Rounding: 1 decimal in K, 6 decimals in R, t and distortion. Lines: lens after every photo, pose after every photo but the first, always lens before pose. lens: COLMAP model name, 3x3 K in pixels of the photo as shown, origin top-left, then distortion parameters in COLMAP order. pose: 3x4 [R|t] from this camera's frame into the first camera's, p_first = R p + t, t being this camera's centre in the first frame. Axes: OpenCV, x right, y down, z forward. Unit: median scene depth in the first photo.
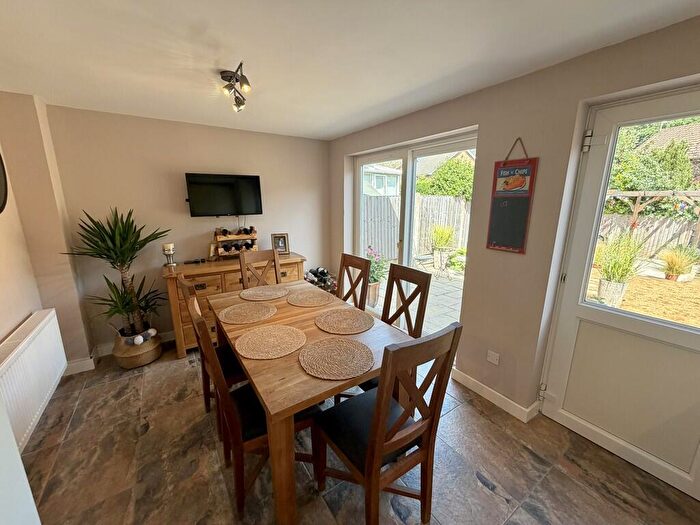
lens RADIAL K [[279.5, 0, 348.6], [0, 279.5, 262.0], [0, 0, 1]] dist [0.000376, -0.000092]
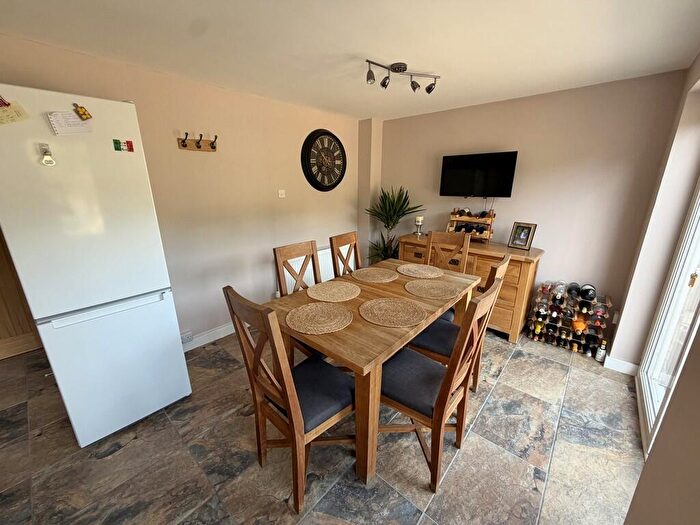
lens RADIAL K [[279.5, 0, 348.6], [0, 279.5, 262.0], [0, 0, 1]] dist [0.000376, -0.000092]
pose [[0.267231, 0.265102, -0.926449, 0.468539], [-0.213651, 0.953785, 0.211297, -0.067071], [0.939649, 0.141472, 0.311520, 0.346606]]
